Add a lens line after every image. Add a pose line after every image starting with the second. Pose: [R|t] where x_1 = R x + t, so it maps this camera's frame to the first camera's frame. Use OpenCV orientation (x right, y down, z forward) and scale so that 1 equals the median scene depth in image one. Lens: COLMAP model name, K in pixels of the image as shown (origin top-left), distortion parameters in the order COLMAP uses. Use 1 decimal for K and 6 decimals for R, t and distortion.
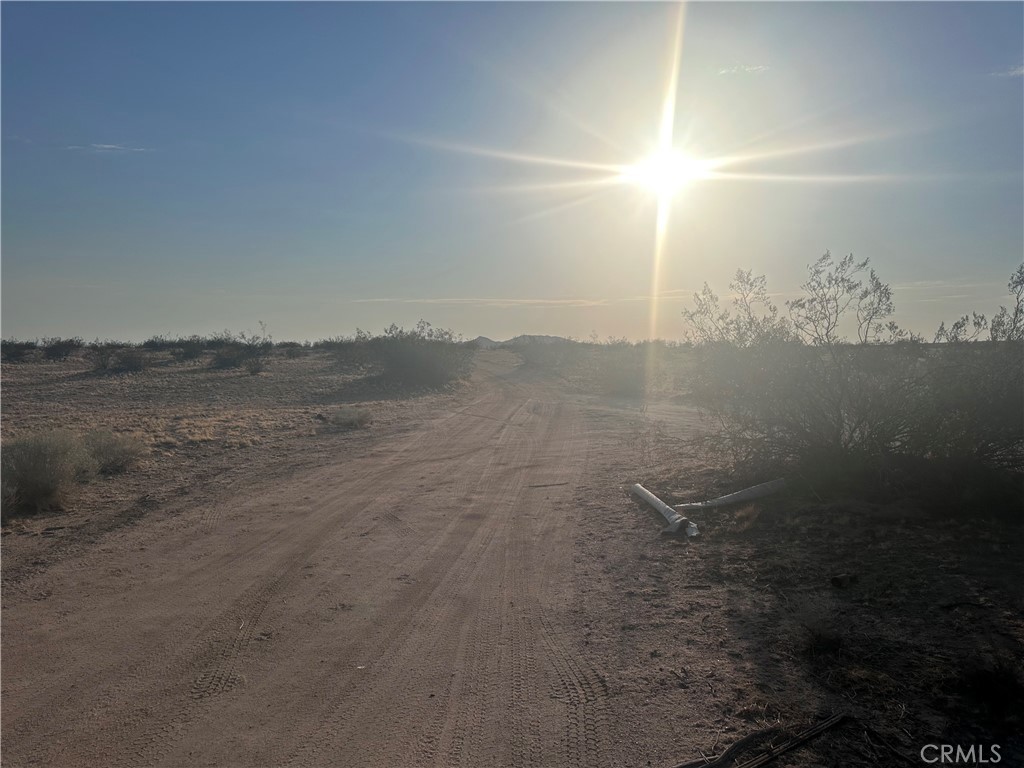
lens RADIAL K [[704.9, 0, 527.5], [0, 704.9, 336.1], [0, 0, 1]] dist [0.077515, -0.086993]
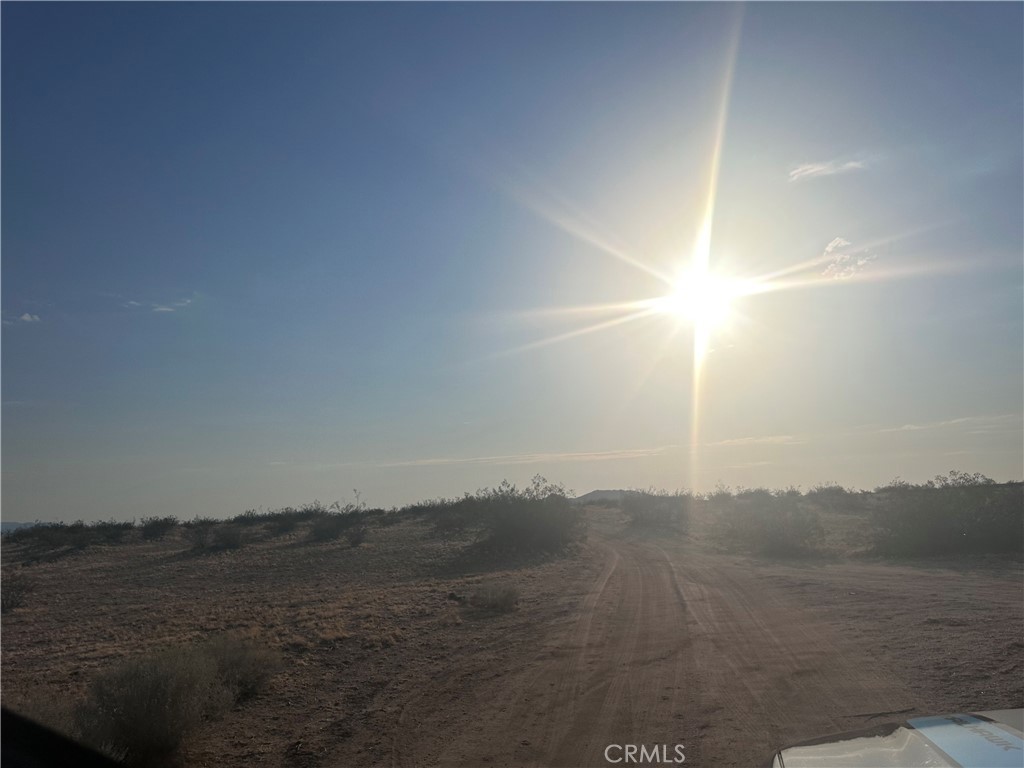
lens RADIAL K [[704.9, 0, 527.5], [0, 704.9, 336.1], [0, 0, 1]] dist [0.077515, -0.086993]
pose [[0.992864, -0.071498, -0.095445, -0.128056], [0.049180, 0.974601, -0.218481, 0.002366], [0.108642, 0.212228, 0.971162, 0.160346]]
